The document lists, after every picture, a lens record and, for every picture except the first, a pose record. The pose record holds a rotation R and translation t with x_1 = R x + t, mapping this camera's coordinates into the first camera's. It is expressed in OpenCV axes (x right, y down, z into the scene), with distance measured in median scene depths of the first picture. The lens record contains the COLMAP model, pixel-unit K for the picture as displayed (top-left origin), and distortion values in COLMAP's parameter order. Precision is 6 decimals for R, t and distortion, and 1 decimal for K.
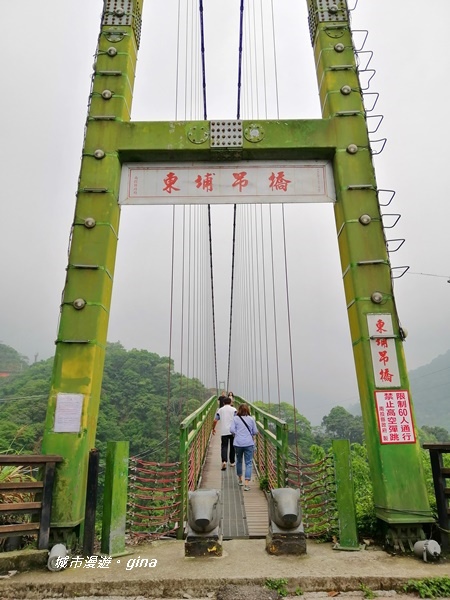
lens RADIAL K [[457.8, 0, 226.9], [0, 457.8, 299.5], [0, 0, 1]] dist [0.005896, -0.025002]
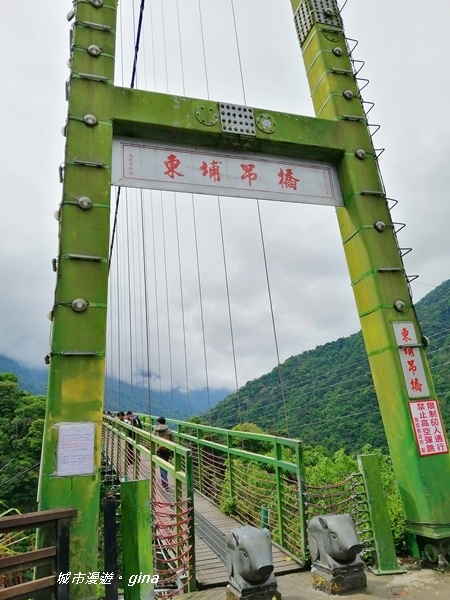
lens RADIAL K [[457.8, 0, 222.7], [0, 457.8, 299.2], [0, 0, 1]] dist [0.005896, -0.025002]
pose [[0.948077, 0.027299, 0.316867, -0.307831], [-0.018152, 0.999330, -0.031783, 0.018291], [-0.317522, 0.024381, 0.947937, 0.172824]]
